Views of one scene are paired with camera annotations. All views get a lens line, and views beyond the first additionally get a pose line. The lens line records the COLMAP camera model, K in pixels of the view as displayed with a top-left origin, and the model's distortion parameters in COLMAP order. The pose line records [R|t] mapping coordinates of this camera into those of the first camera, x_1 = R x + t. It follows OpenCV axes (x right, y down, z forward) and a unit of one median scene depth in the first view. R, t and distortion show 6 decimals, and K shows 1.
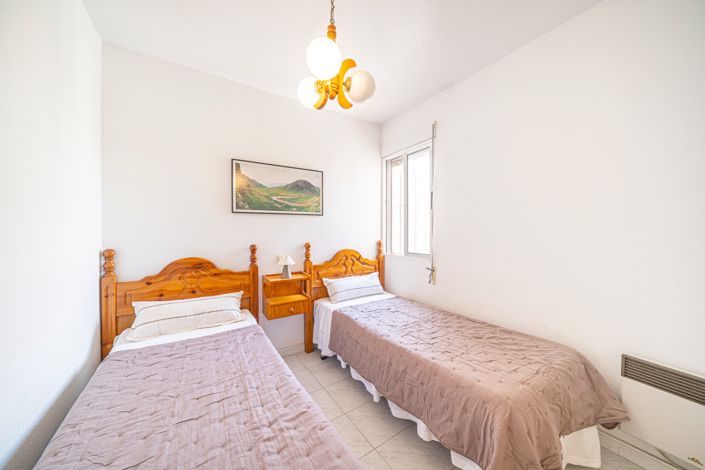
lens RADIAL K [[244.9, 0, 354.1], [0, 244.9, 232.2], [0, 0, 1]] dist [-0.006276, 0.000364]
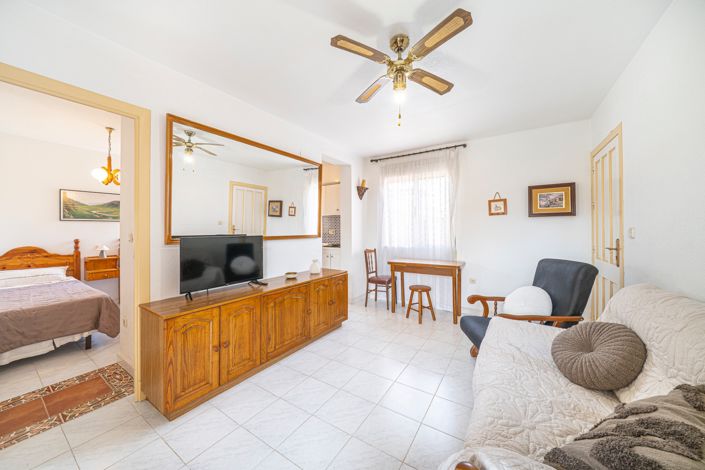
lens RADIAL K [[244.9, 0, 347.1], [0, 244.9, 229.0], [0, 0, 1]] dist [-0.006276, 0.000364]
pose [[0.919143, 0.001276, 0.393922, 0.649669], [0.002559, 0.999954, -0.009210, 0.000667], [-0.393915, 0.009473, 0.919098, -1.295040]]
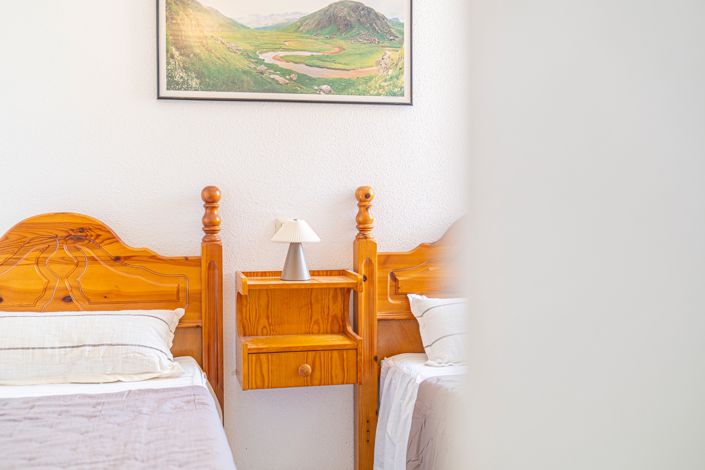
lens RADIAL K [[841.5, 0, 355.2], [0, 841.5, 233.7], [0, 0, 1]] dist [-0.013420, 0.000000]
pose [[0.939021, 0.010713, -0.343692, 0.224082], [-0.003422, 0.999756, 0.021815, 0.093257], [0.343842, -0.019309, 0.938829, -0.110459]]
